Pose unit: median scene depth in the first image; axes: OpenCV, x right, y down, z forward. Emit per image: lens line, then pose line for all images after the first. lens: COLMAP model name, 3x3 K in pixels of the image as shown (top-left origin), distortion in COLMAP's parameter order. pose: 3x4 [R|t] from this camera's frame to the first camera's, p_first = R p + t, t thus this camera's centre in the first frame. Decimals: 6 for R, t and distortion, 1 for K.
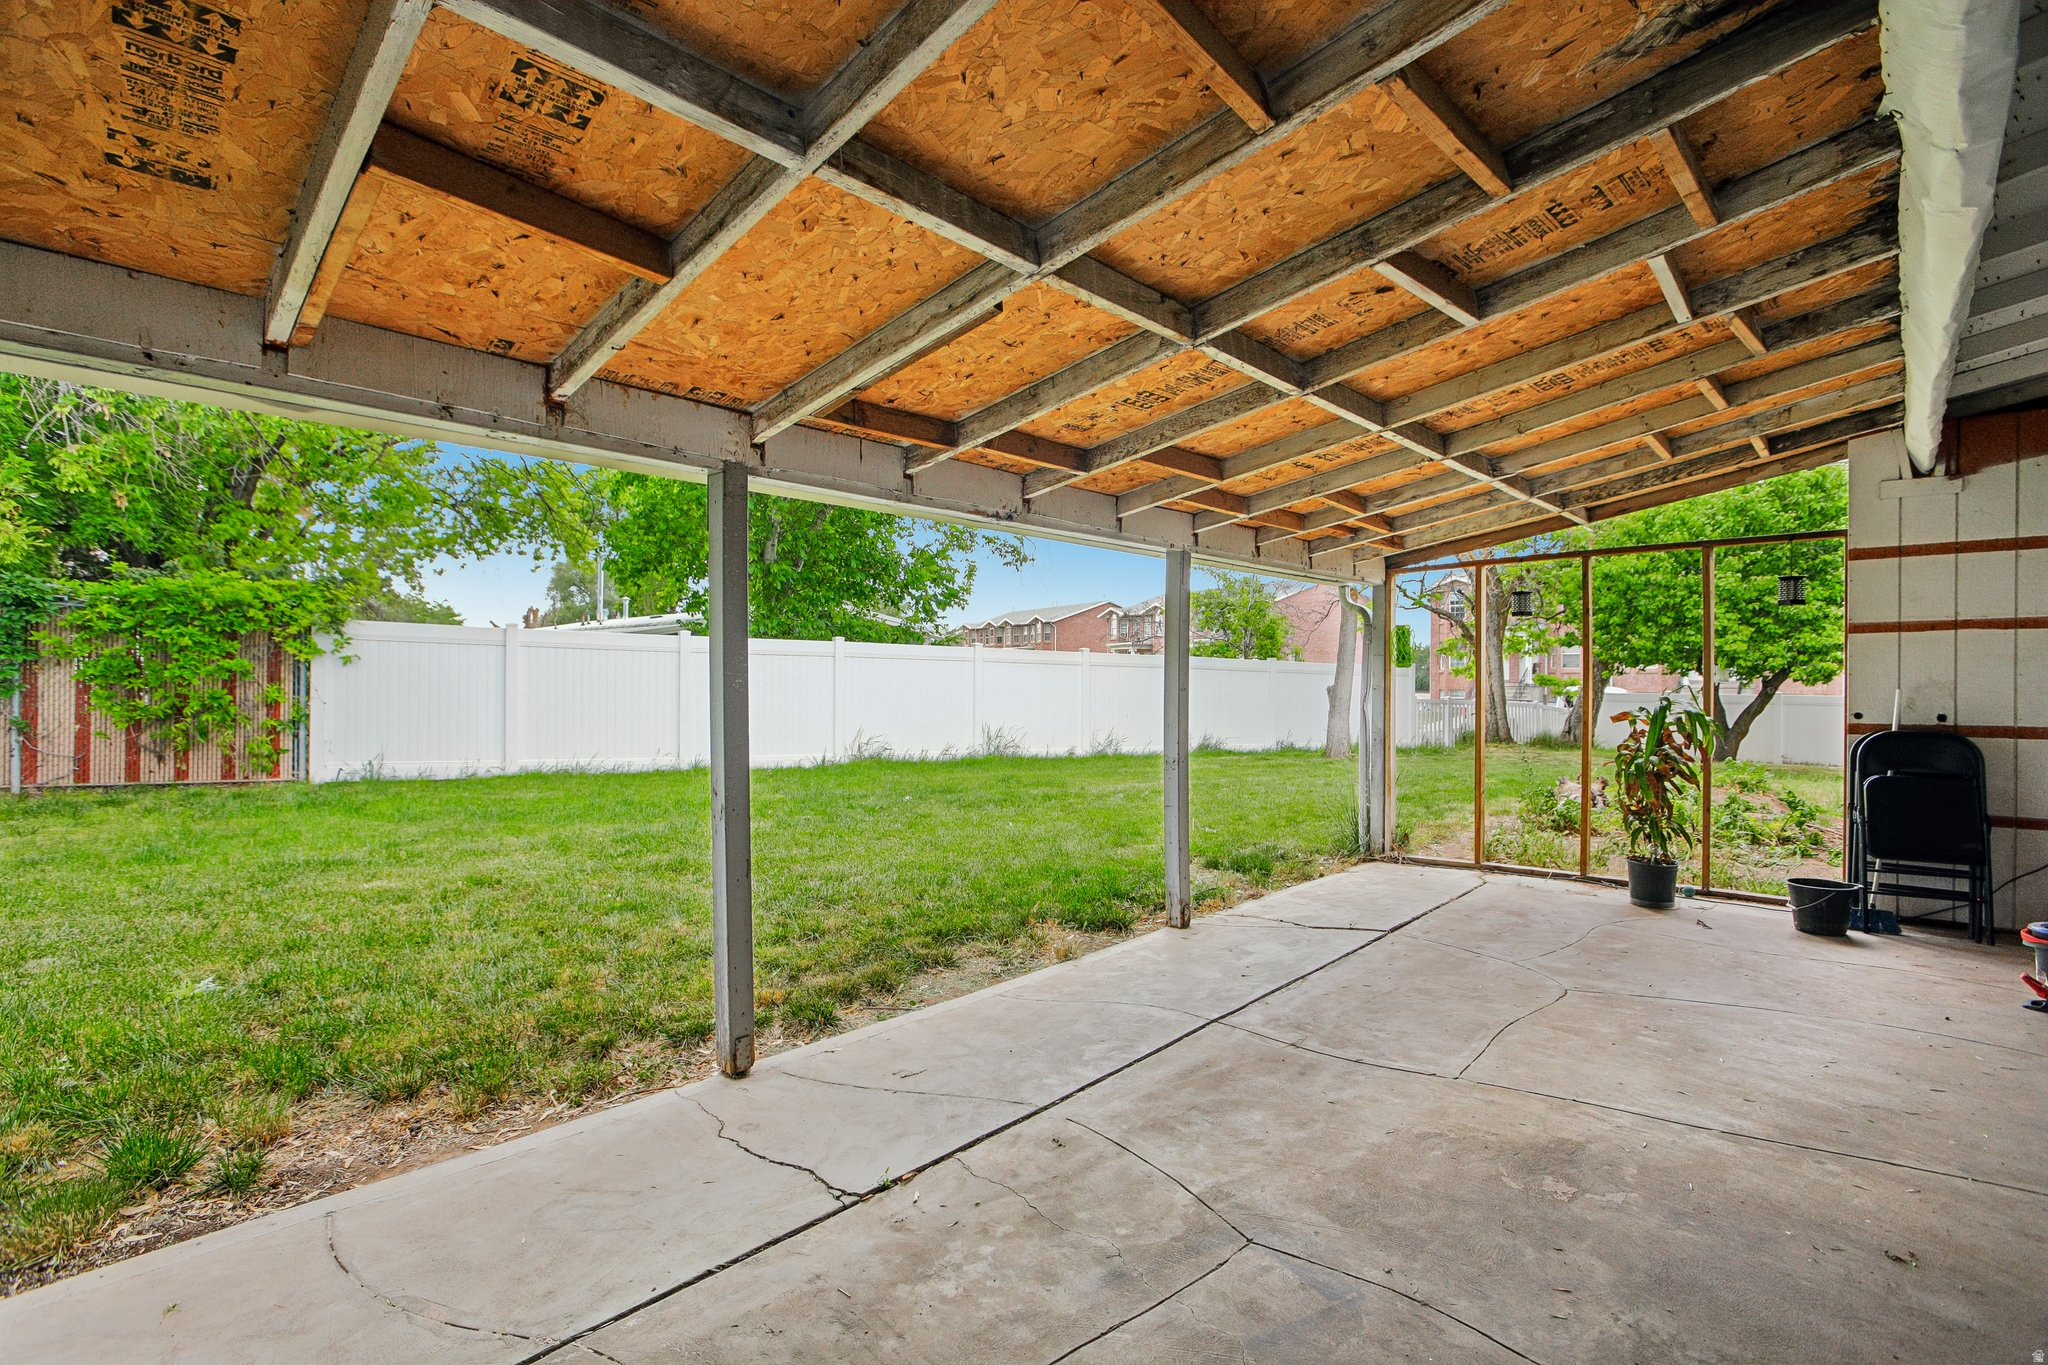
lens RADIAL K [[937.1, 0, 1019.6], [0, 937.1, 678.6], [0, 0, 1]] dist [-0.060644, 0.016462]
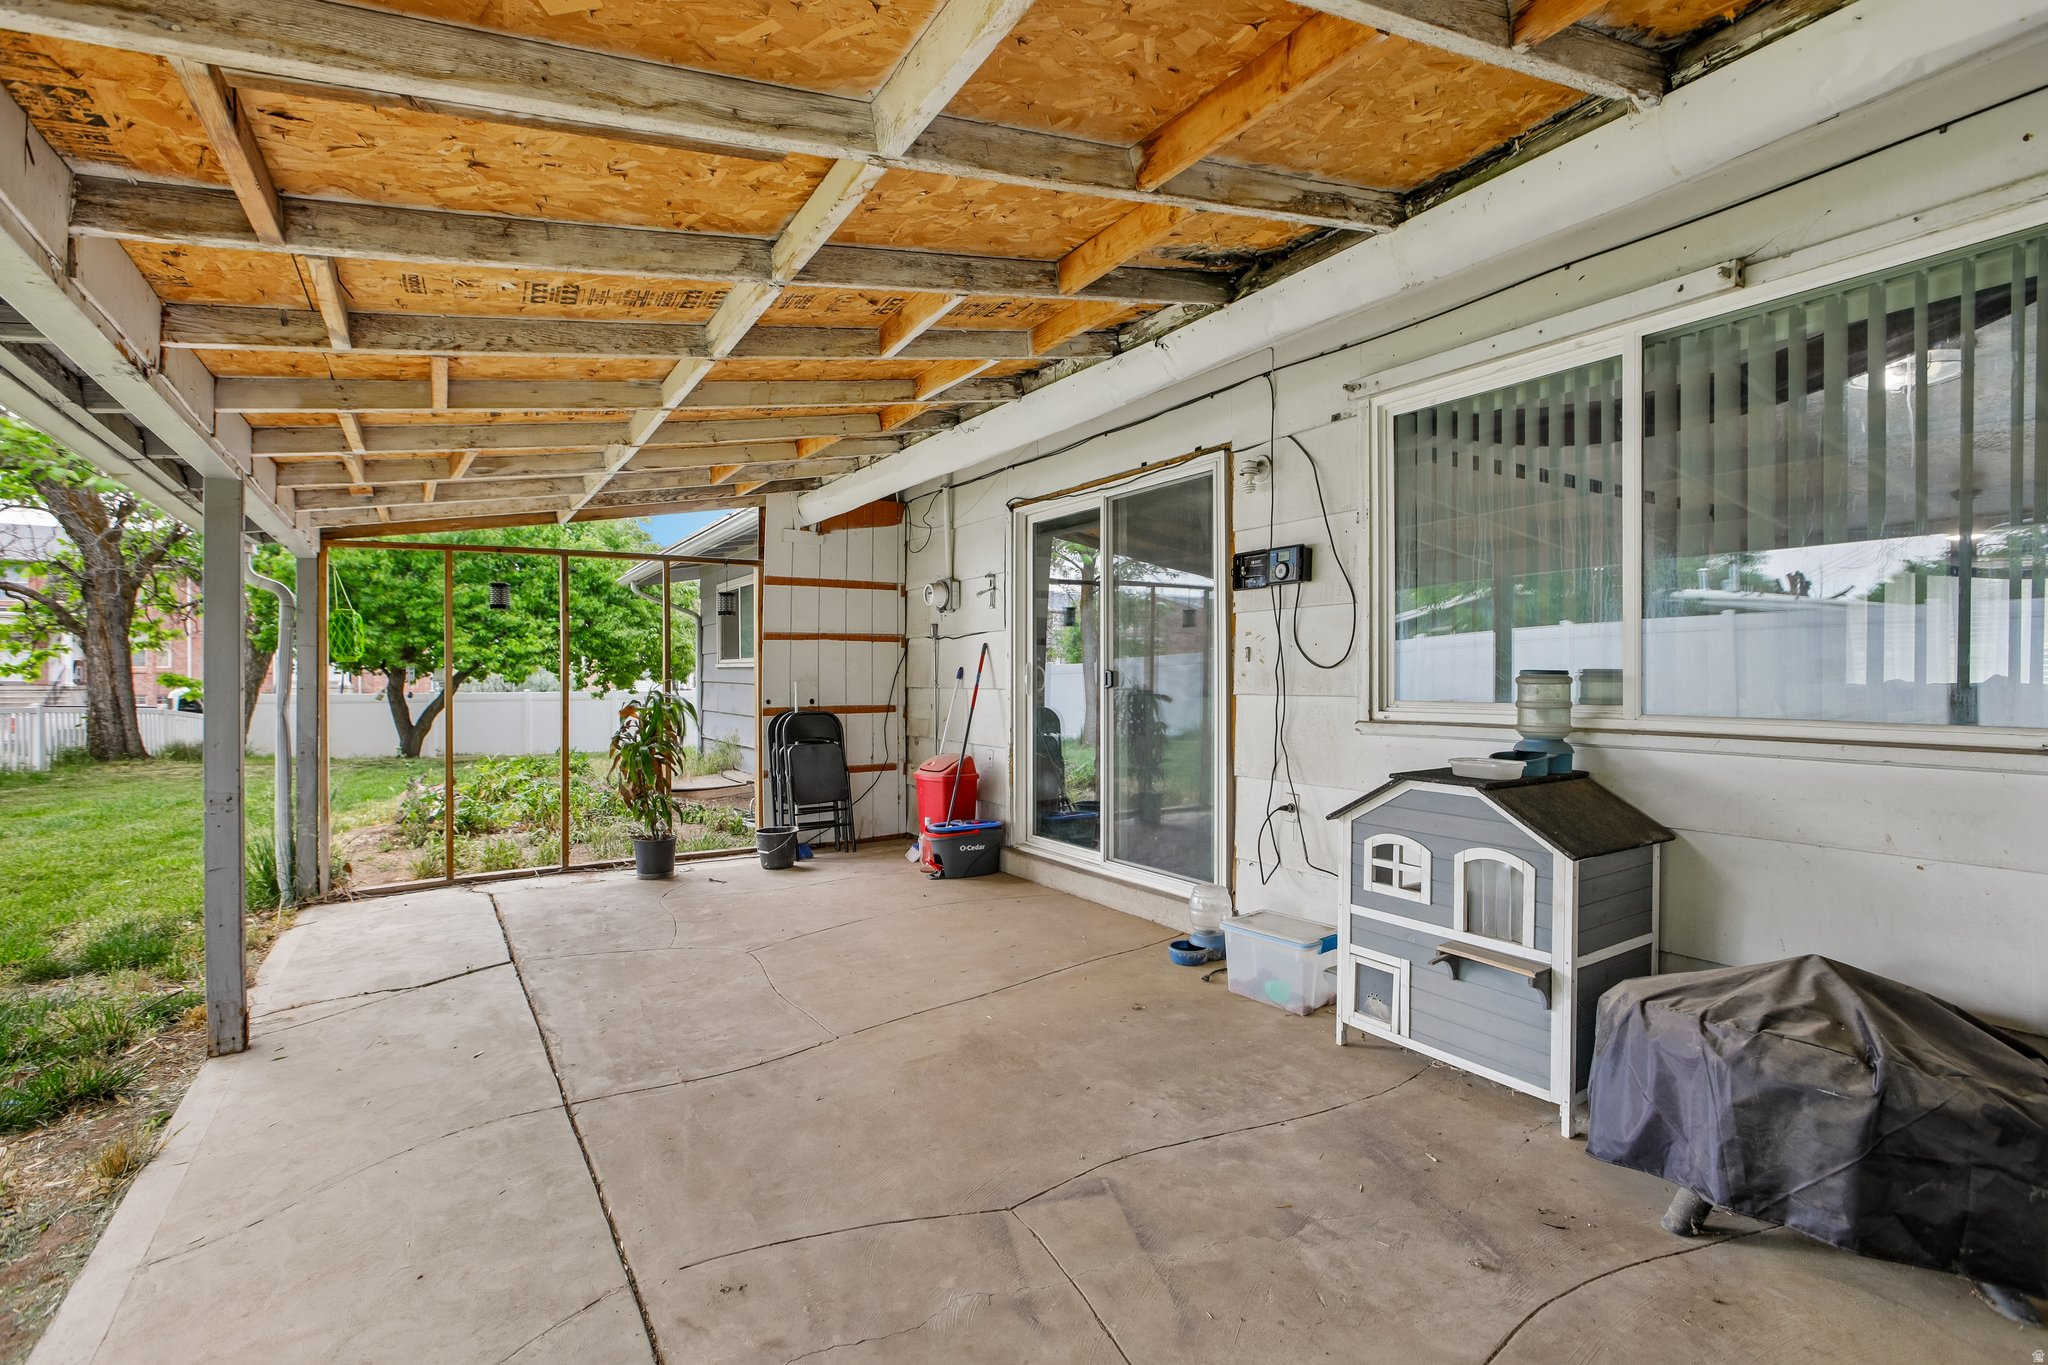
lens RADIAL K [[937.1, 0, 1019.6], [0, 937.1, 678.6], [0, 0, 1]] dist [-0.060644, 0.016462]
pose [[0.250911, -0.005894, 0.967992, -0.406950], [0.006509, 0.999969, 0.004401, 0.004266], [-0.967988, 0.005196, 0.250941, 0.390673]]
